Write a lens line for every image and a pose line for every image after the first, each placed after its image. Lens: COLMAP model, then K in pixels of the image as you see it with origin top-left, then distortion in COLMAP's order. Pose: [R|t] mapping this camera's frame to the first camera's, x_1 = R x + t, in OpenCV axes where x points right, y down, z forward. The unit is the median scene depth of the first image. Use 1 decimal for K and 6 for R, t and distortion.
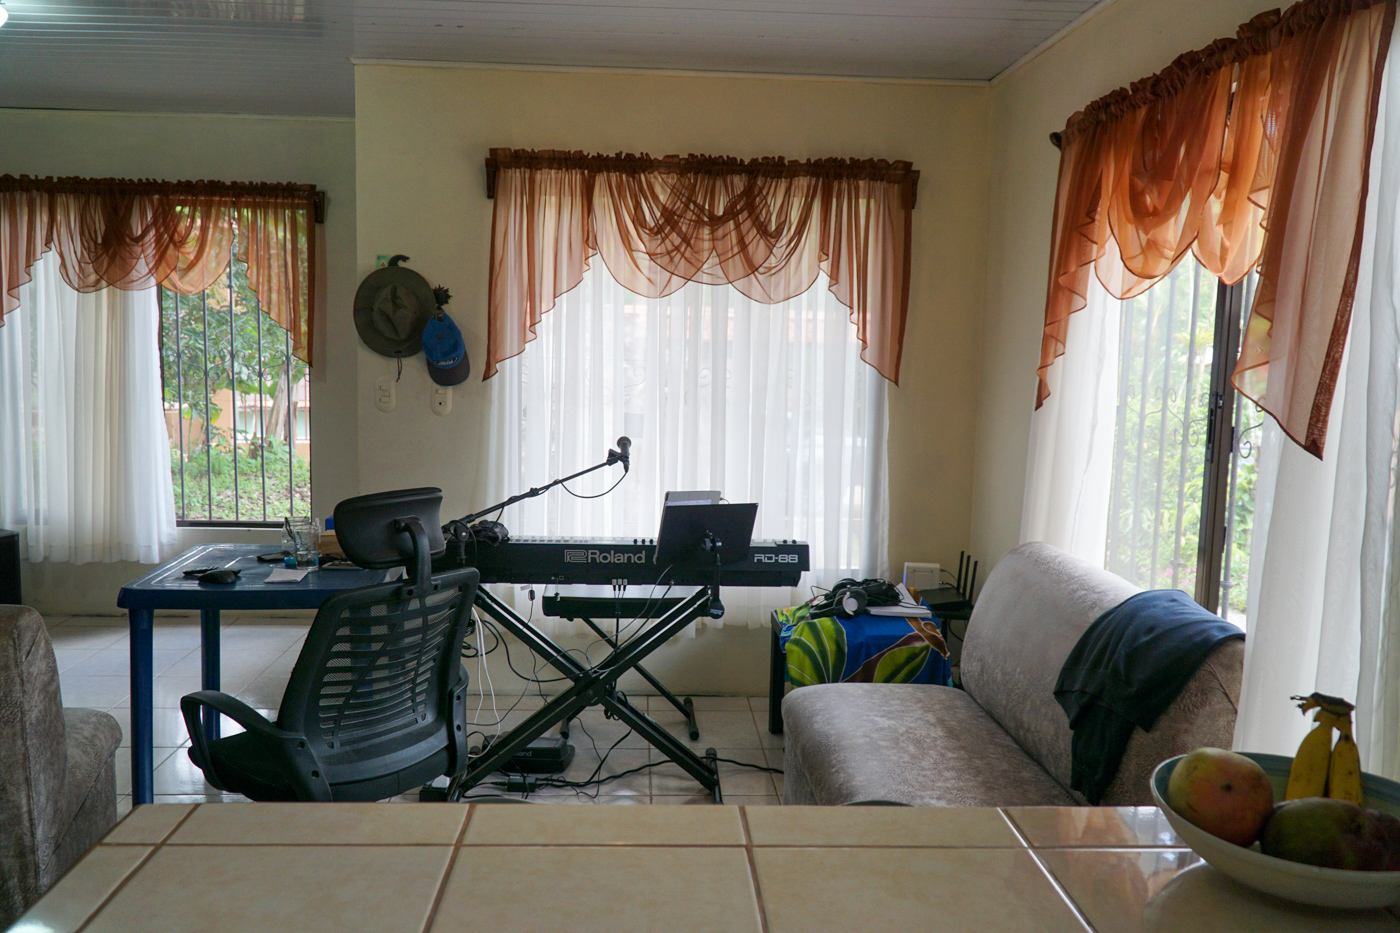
lens RADIAL K [[1126.9, 0, 700.0], [0, 1126.9, 466.5], [0, 0, 1]] dist [0.007526, -0.014418]
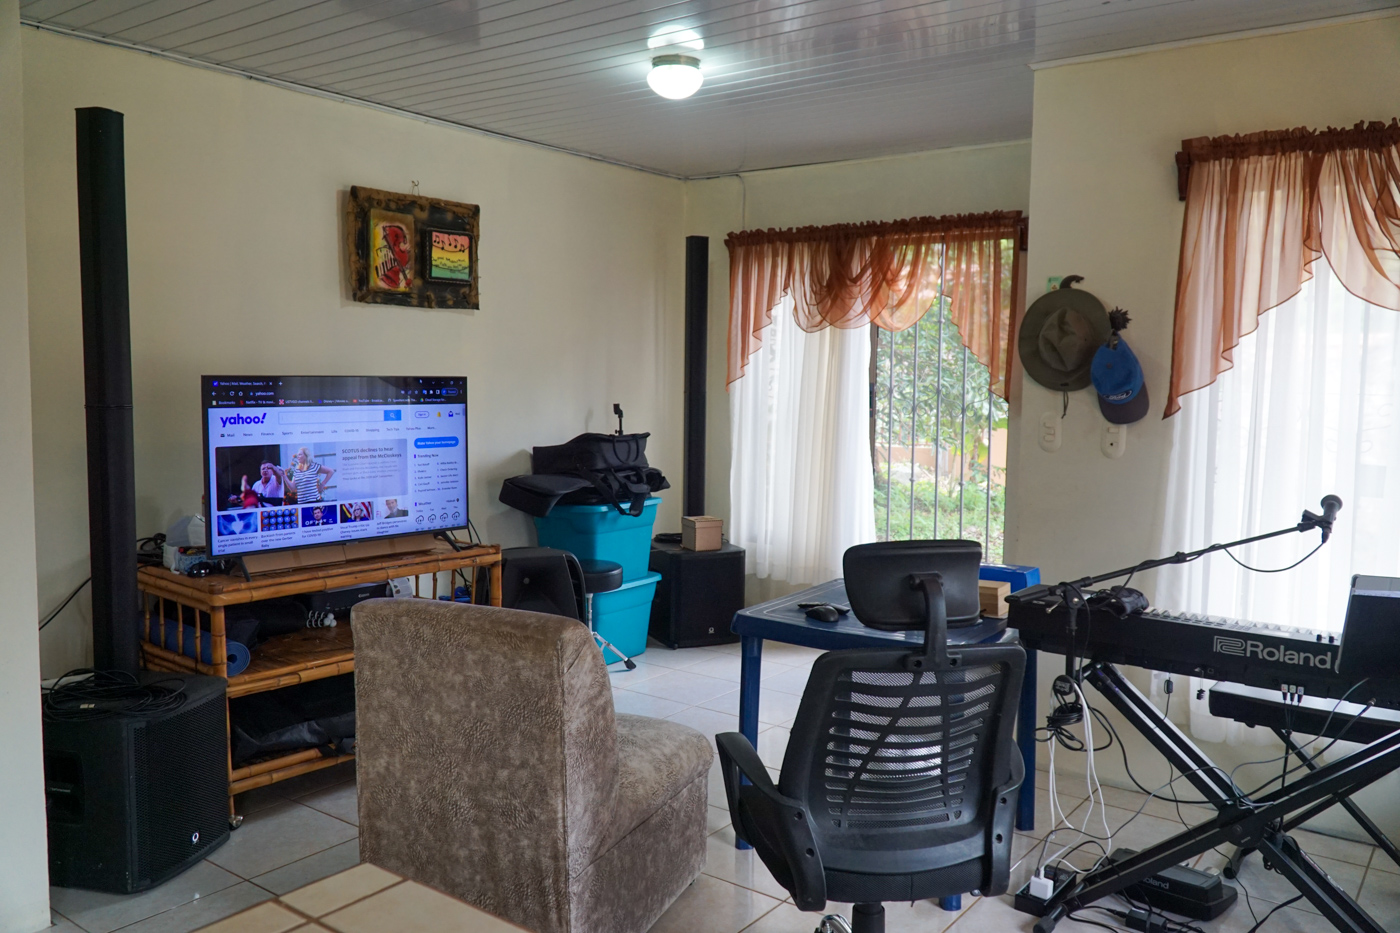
lens RADIAL K [[1126.9, 0, 700.0], [0, 1126.9, 466.5], [0, 0, 1]] dist [0.007526, -0.014418]
pose [[0.766585, 0.043174, -0.640689, 0.084643], [-0.067472, 0.997630, -0.013503, -0.006536], [0.638588, 0.053580, 0.767681, 0.145527]]
